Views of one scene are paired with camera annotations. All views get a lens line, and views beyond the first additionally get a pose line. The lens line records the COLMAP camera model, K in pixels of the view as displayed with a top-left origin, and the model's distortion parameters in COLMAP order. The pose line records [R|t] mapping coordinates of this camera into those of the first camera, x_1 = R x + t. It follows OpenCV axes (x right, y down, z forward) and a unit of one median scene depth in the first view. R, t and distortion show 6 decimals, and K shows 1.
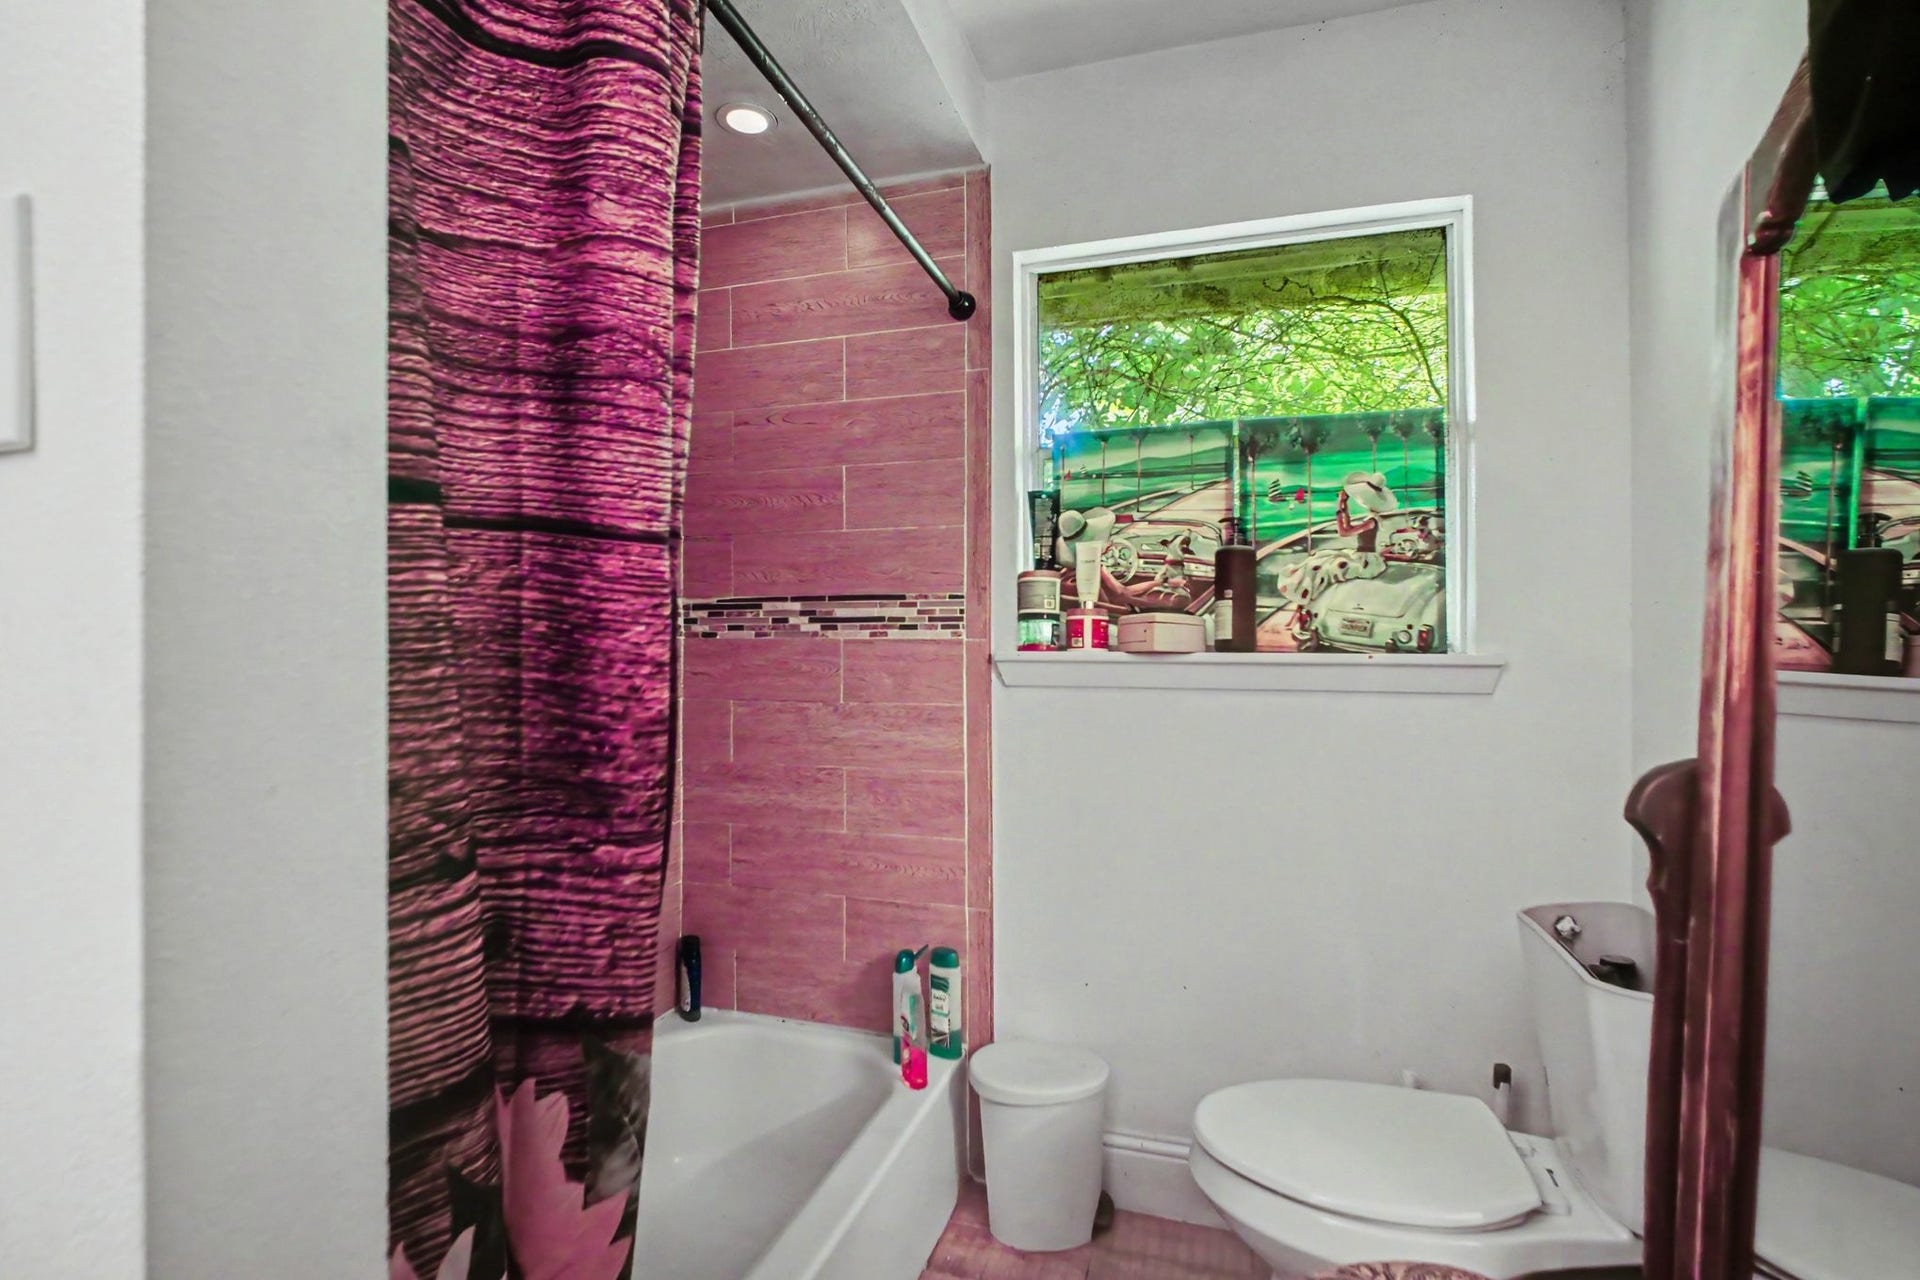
lens RADIAL K [[889.6, 0, 972.5], [0, 889.6, 625.7], [0, 0, 1]] dist [-0.000441, -0.000110]
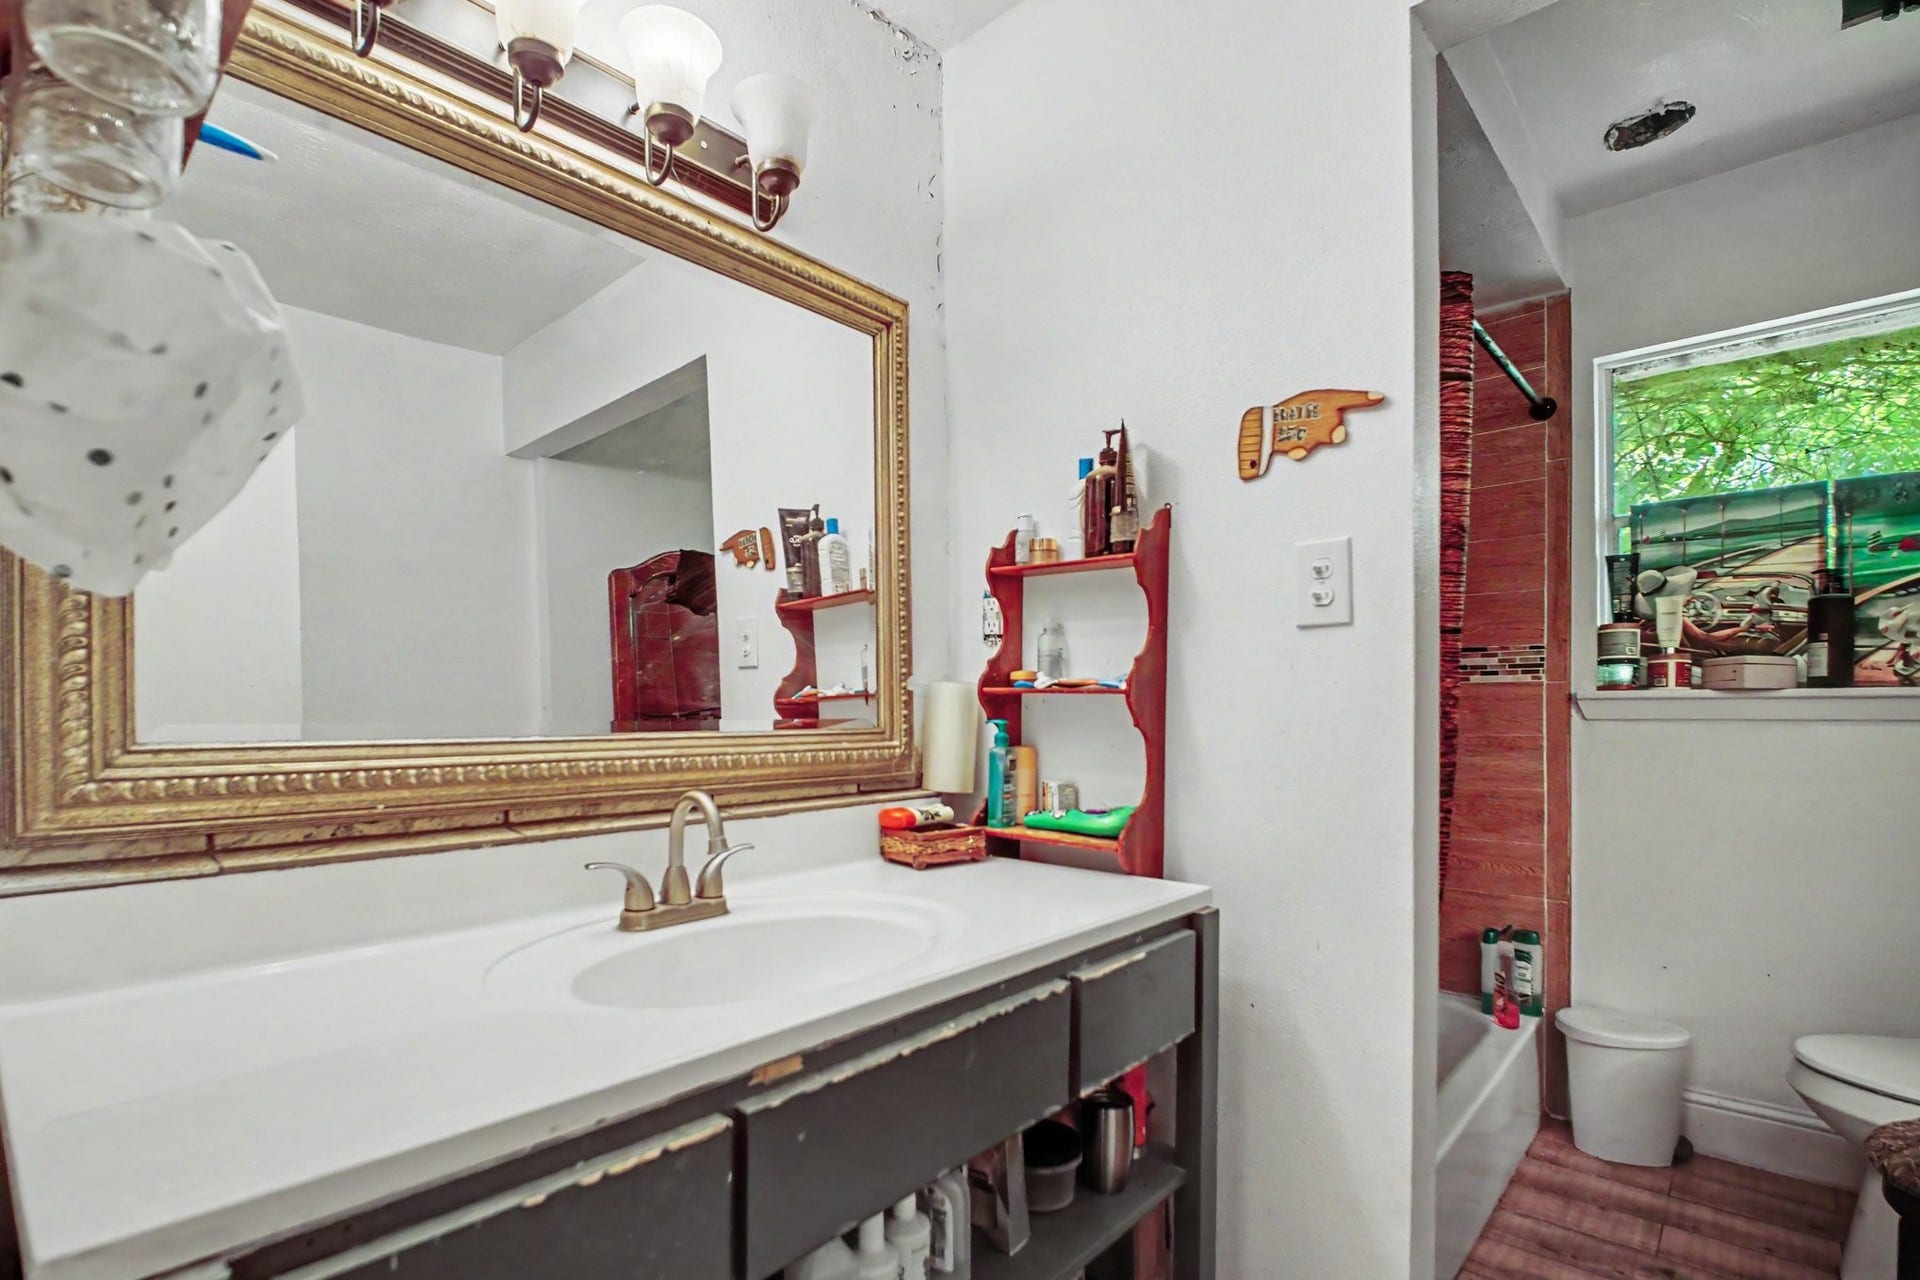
lens RADIAL K [[924.7, 0, 965.1], [0, 924.7, 719.1], [0, 0, 1]] dist [-0.012867, -0.001420]
pose [[0.908646, -0.009327, -0.417463, -0.213372], [0.031037, 0.998494, 0.045245, -0.016152], [0.416412, -0.054068, 0.907567, -0.502320]]
